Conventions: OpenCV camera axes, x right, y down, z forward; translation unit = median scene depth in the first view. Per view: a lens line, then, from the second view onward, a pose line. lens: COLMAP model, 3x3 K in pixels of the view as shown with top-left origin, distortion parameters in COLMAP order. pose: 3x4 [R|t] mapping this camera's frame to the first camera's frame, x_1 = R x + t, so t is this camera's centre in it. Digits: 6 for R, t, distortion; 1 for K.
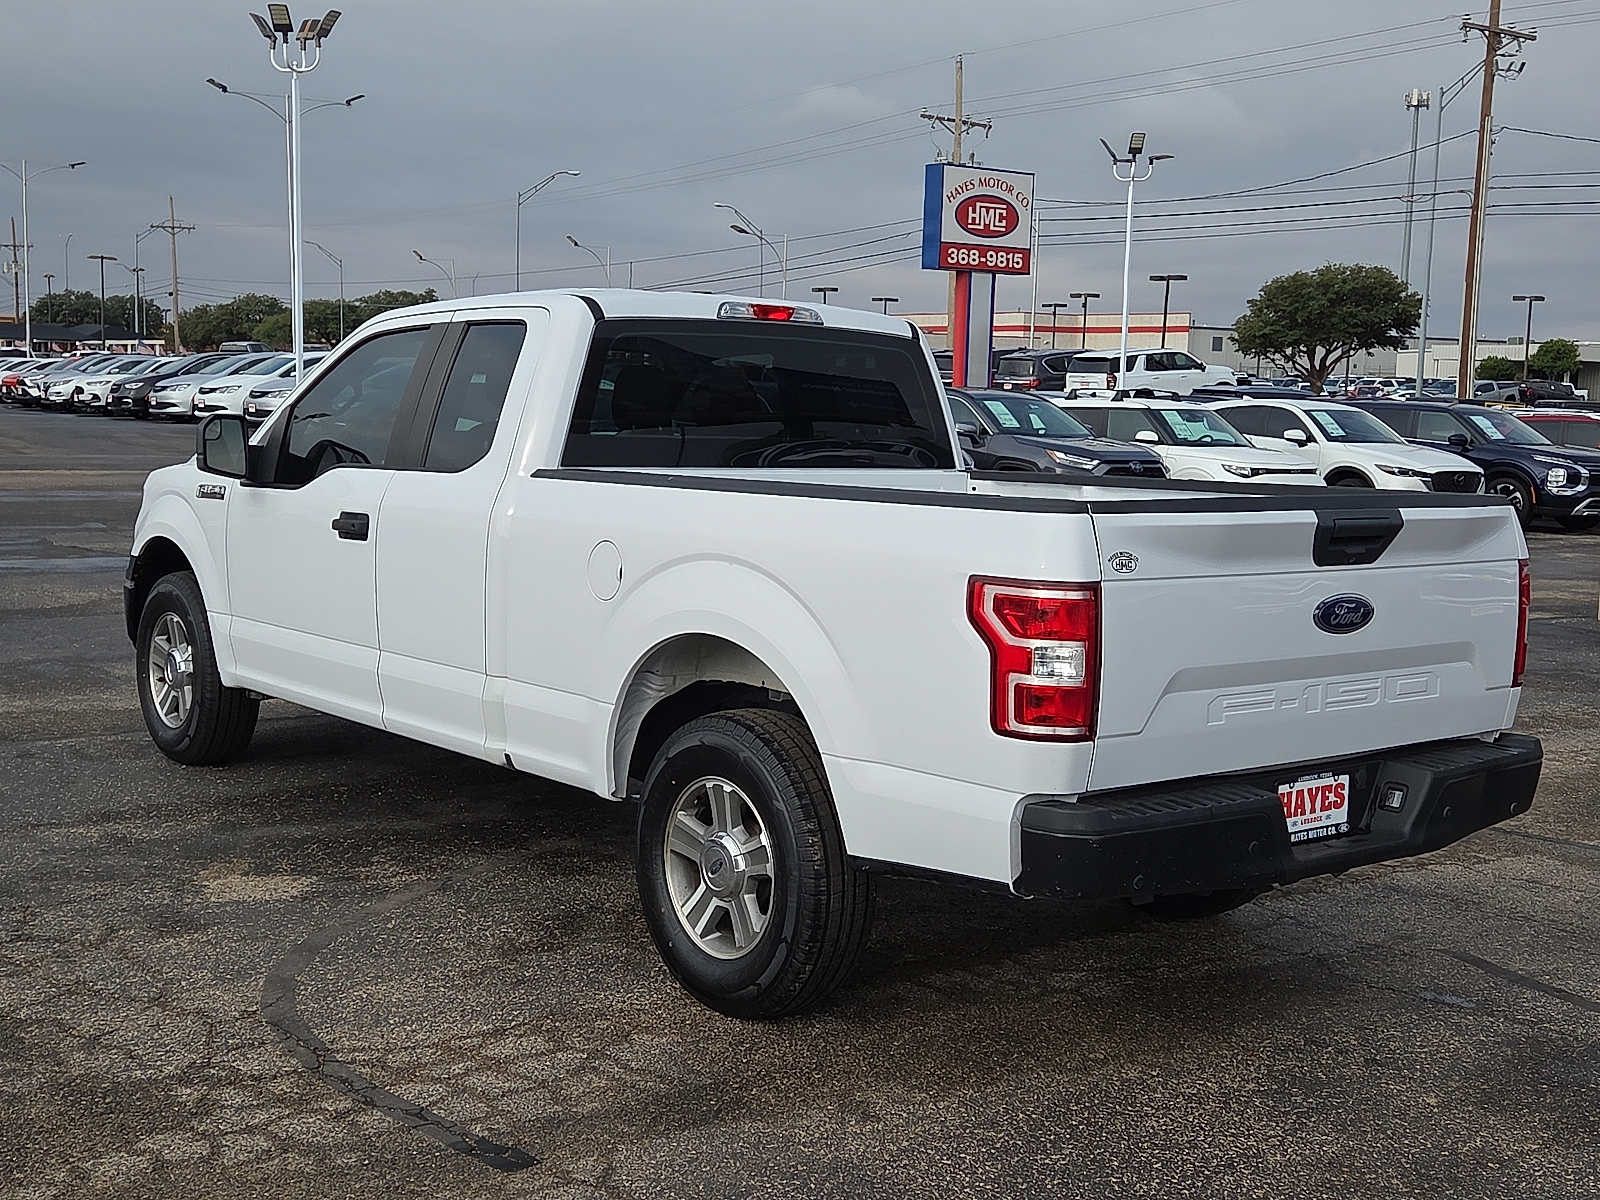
lens RADIAL K [[1978.8, 0, 800.0], [0, 1978.8, 600.0], [0, 0, 1]] dist [0.077722, -0.027356]
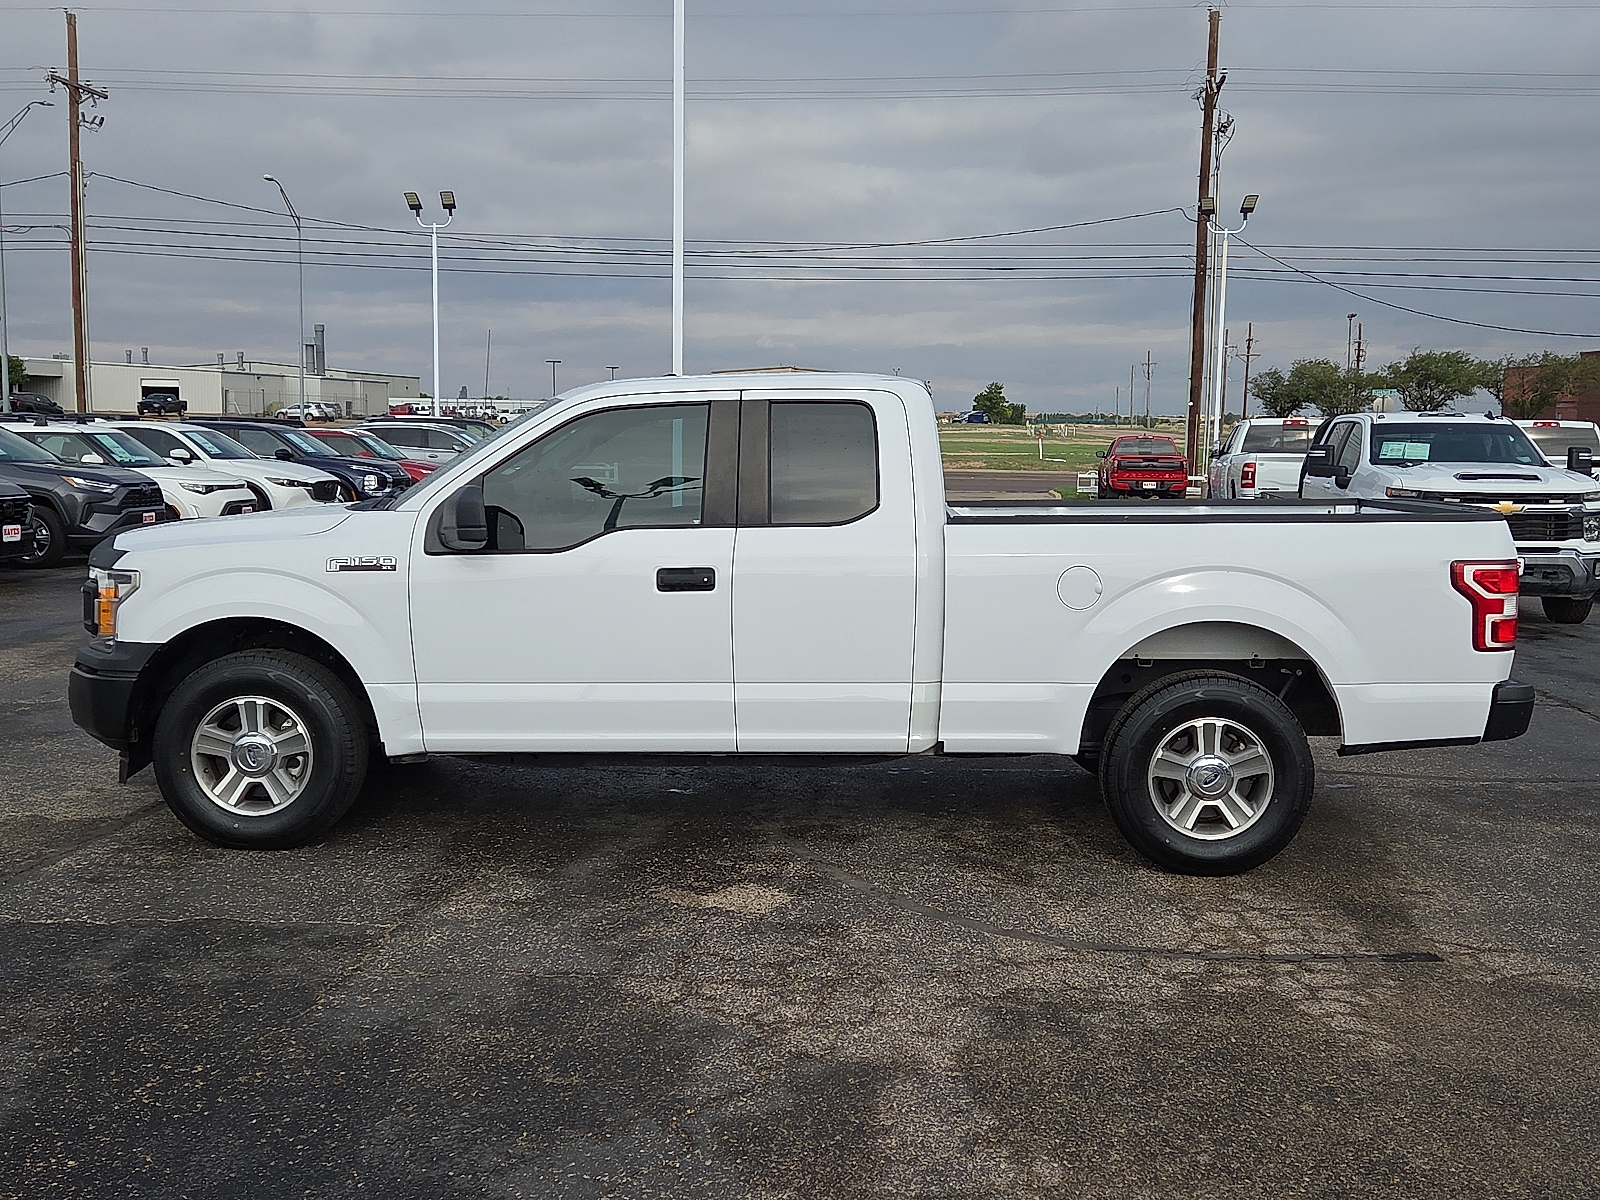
lens RADIAL K [[1753.0, 0, 800.0], [0, 1753.0, 600.0], [0, 0, 1]] dist [0.073326, -0.020842]
pose [[0.629058, -0.097082, 0.771272, -0.181009], [0.087940, 0.994689, 0.053480, -0.013831], [-0.772368, 0.034184, 0.634255, 0.058917]]
